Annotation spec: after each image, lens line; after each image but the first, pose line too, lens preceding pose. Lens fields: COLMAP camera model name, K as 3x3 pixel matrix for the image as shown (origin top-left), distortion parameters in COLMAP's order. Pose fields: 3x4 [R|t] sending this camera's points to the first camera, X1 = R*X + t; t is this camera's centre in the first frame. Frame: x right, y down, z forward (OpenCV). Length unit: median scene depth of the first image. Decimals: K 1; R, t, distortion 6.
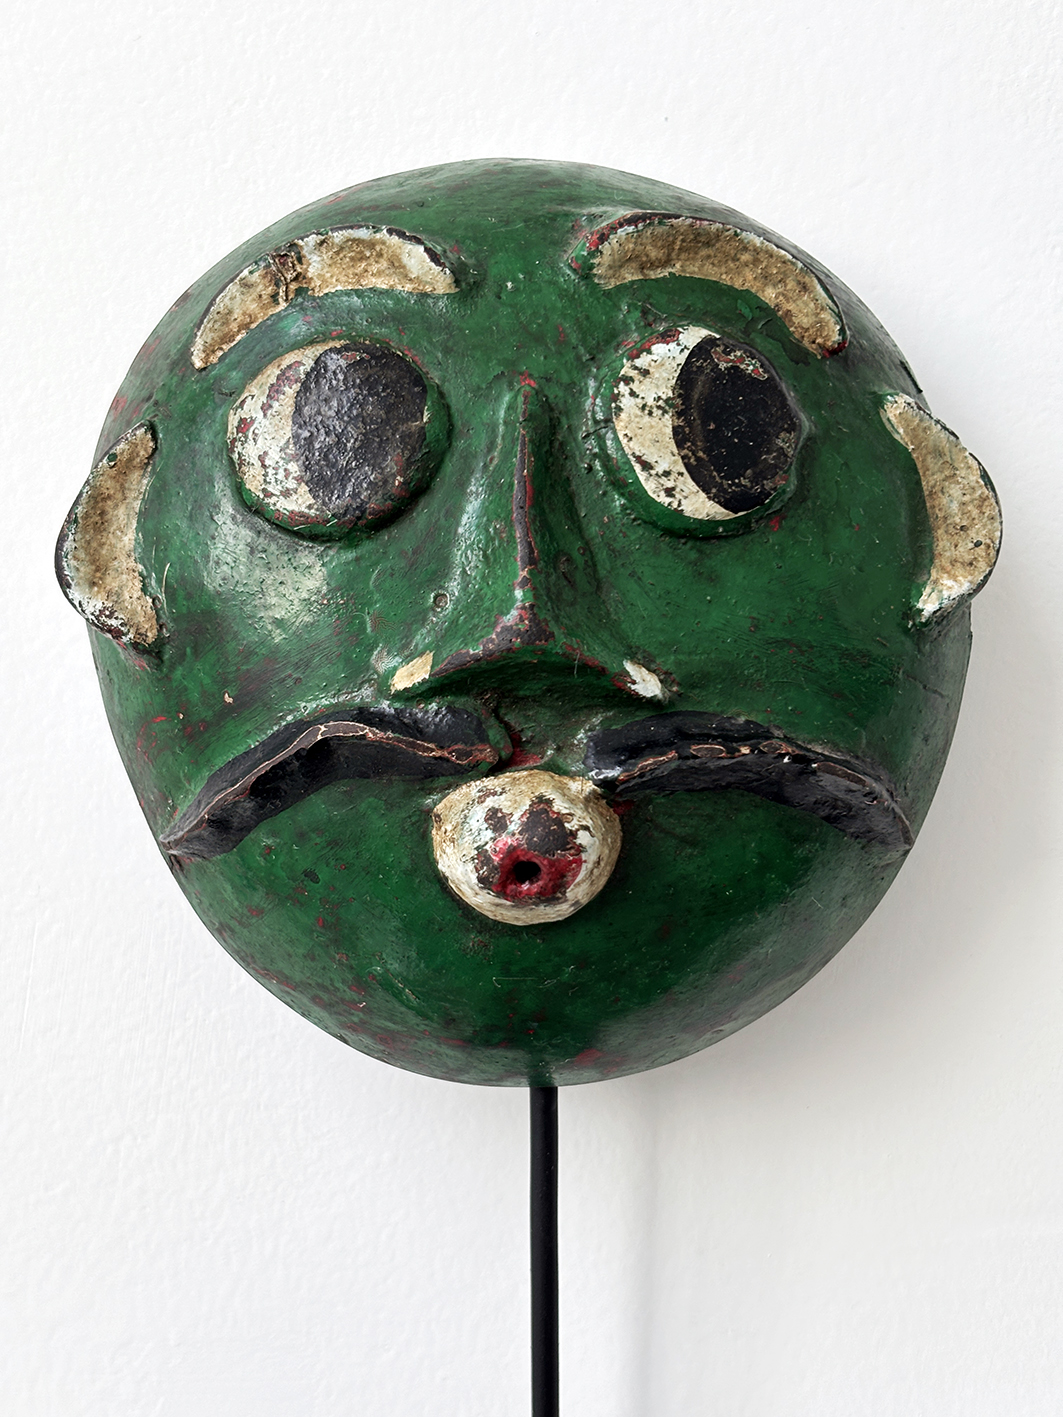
lens RADIAL K [[2273.8, 0, 508.9], [0, 2273.8, 700.7], [0, 0, 1]] dist [0.061219, 0.000000]
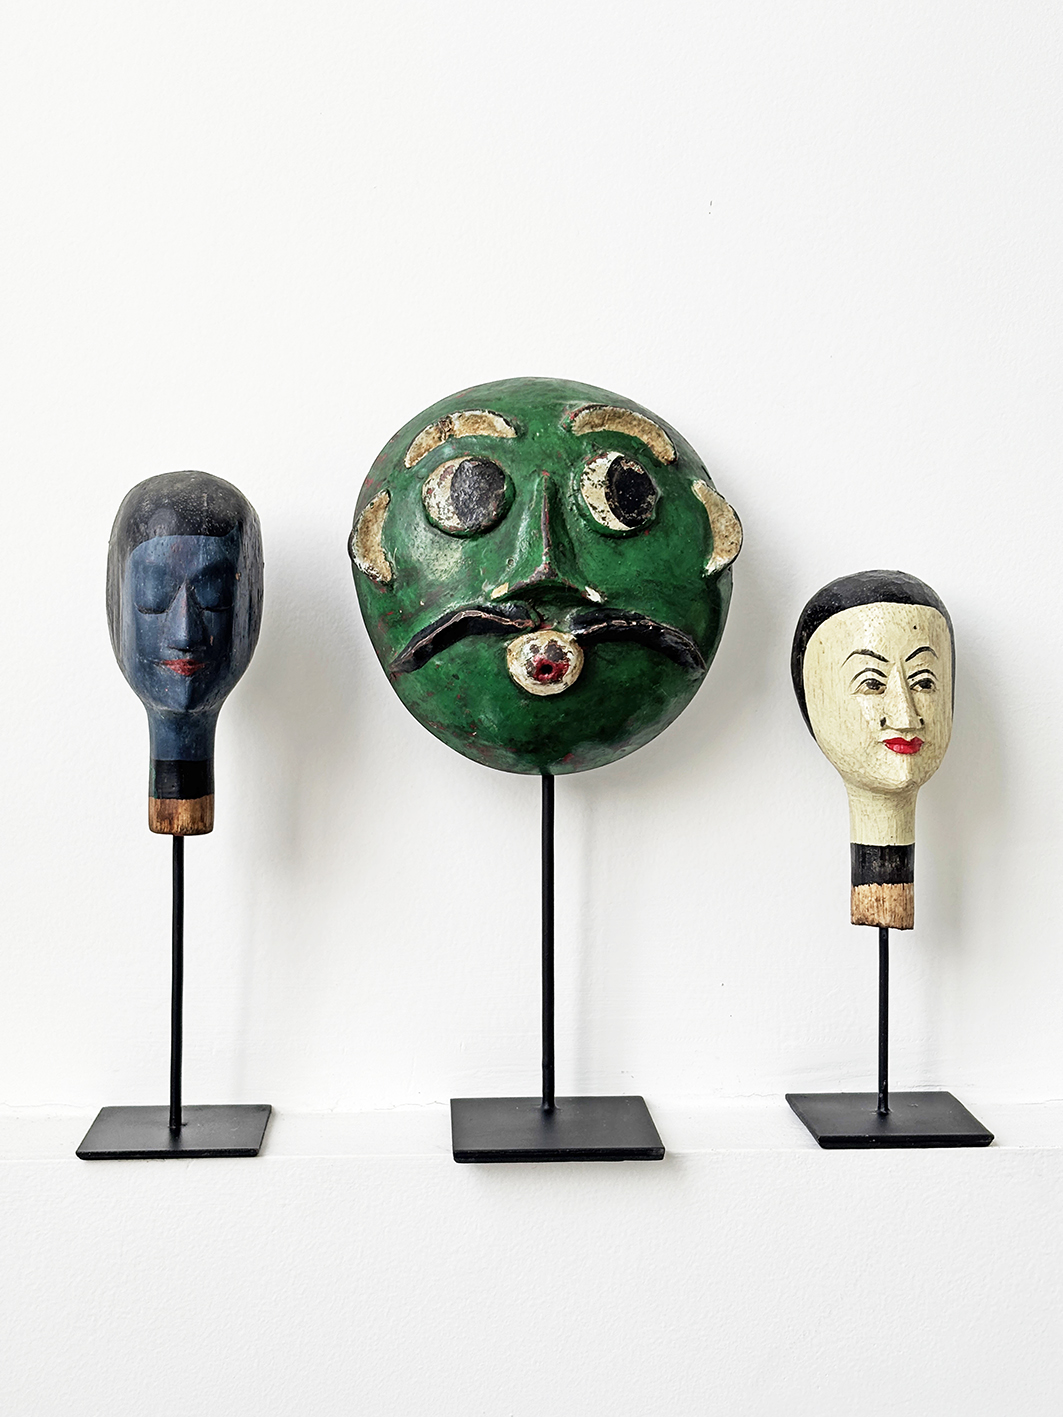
lens RADIAL K [[2036.1, 0, 520.8], [0, 2036.1, 700.5], [0, 0, 1]] dist [0.049243, 0.000000]
pose [[0.999317, 0.002752, 0.036848, -0.093279], [-0.001796, 0.999662, -0.025937, 0.151454], [-0.036907, 0.025853, 0.998984, -1.115834]]
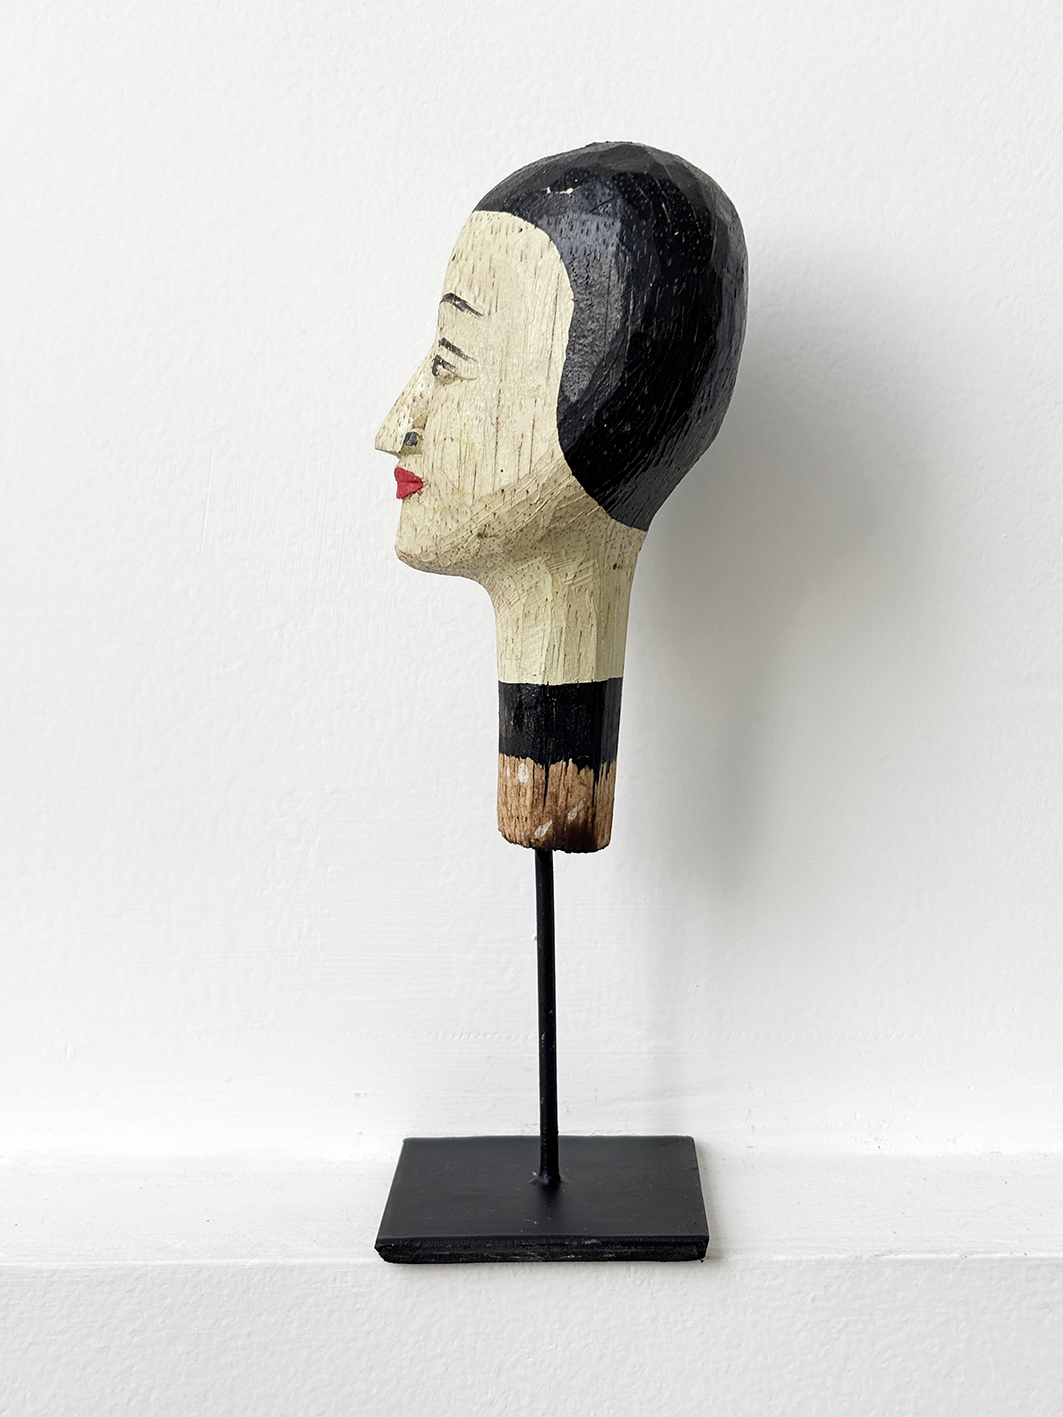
lens RADIAL K [[2231.2, 0, 517.3], [0, 2231.2, 742.6], [0, 0, 1]] dist [0.079006, 0.000000]
pose [[0.999703, -0.005896, -0.023650, -0.018569], [0.006343, 0.999802, 0.018885, 0.261088], [0.023534, -0.019030, 0.999542, -0.224703]]
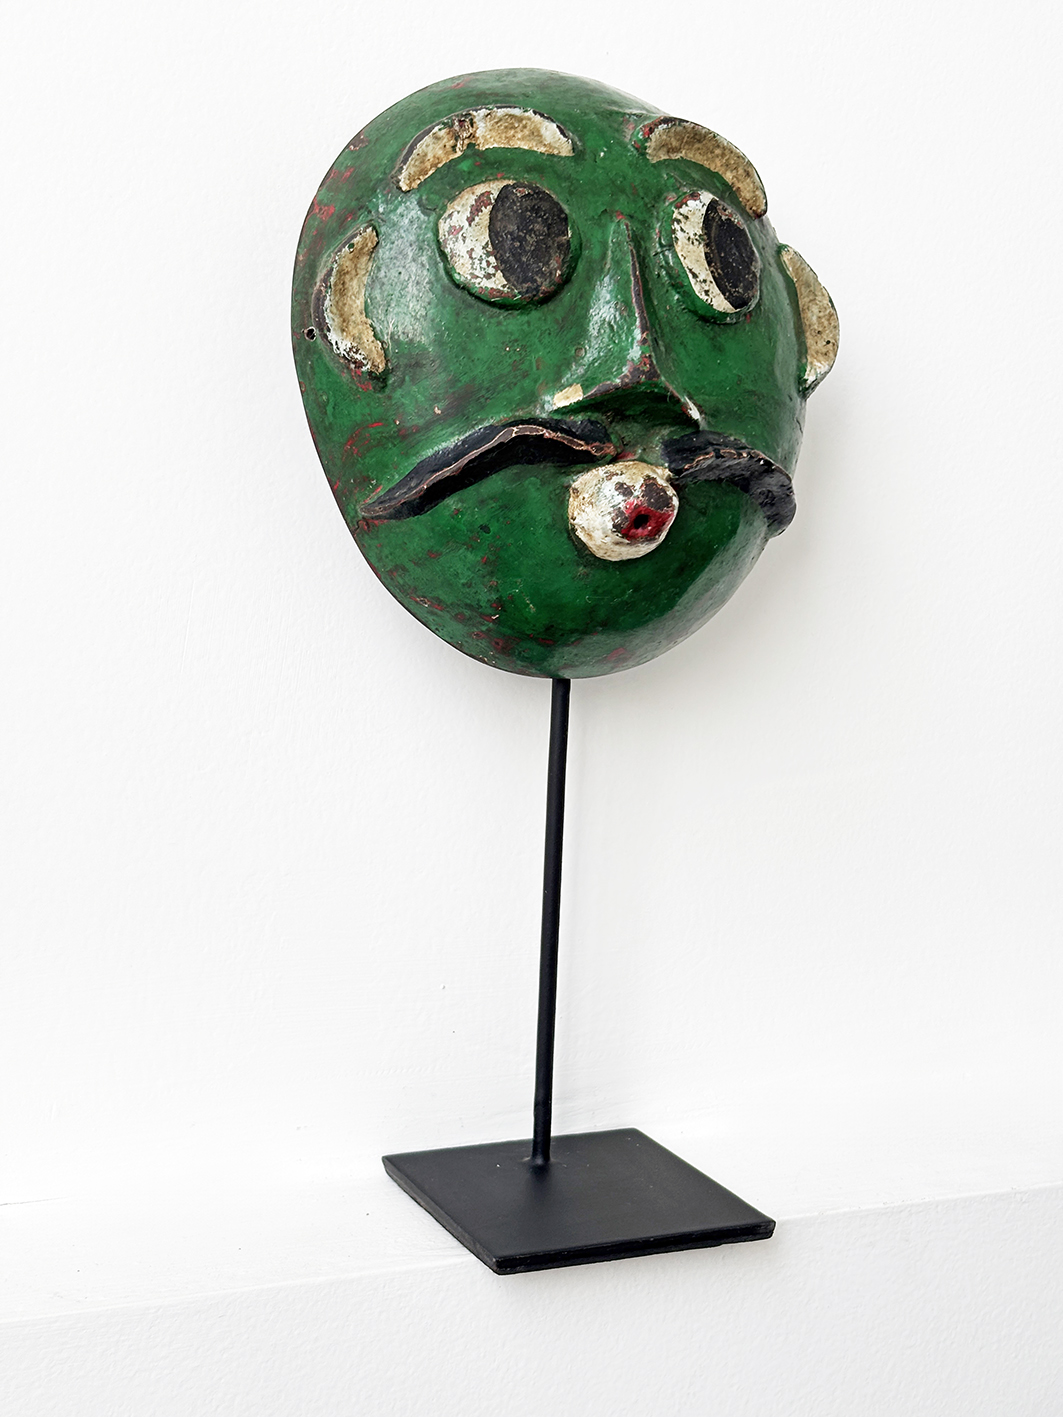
lens RADIAL K [[2231.2, 0, 551.6], [0, 2231.2, 729.2], [0, 0, 1]] dist [0.079006, 0.000000]
pose [[0.905997, -0.011295, 0.423133, -0.663265], [-0.010593, 0.998726, 0.049342, 0.132521], [-0.423152, -0.049186, 0.904723, -0.391256]]
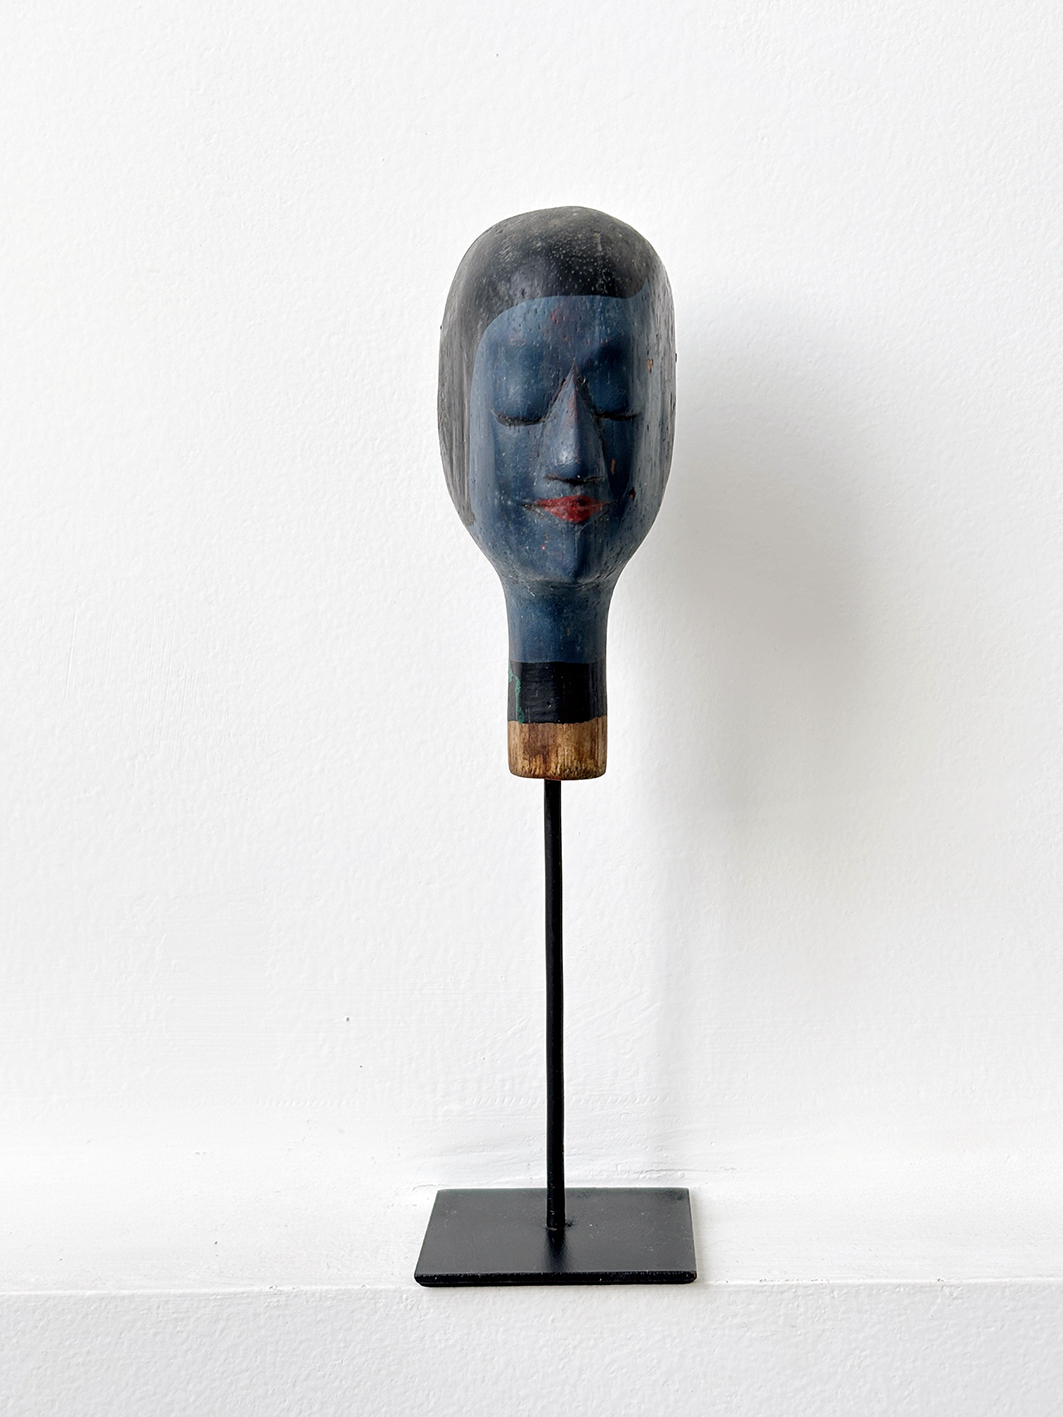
lens RADIAL K [[2231.2, 0, 519.9], [0, 2231.2, 726.0], [0, 0, 1]] dist [0.079006, 0.000000]
pose [[0.999586, -0.010678, -0.026702, 0.129654], [0.010312, 0.999852, -0.013807, 0.217458], [0.026846, 0.013526, 0.999548, -0.483432]]
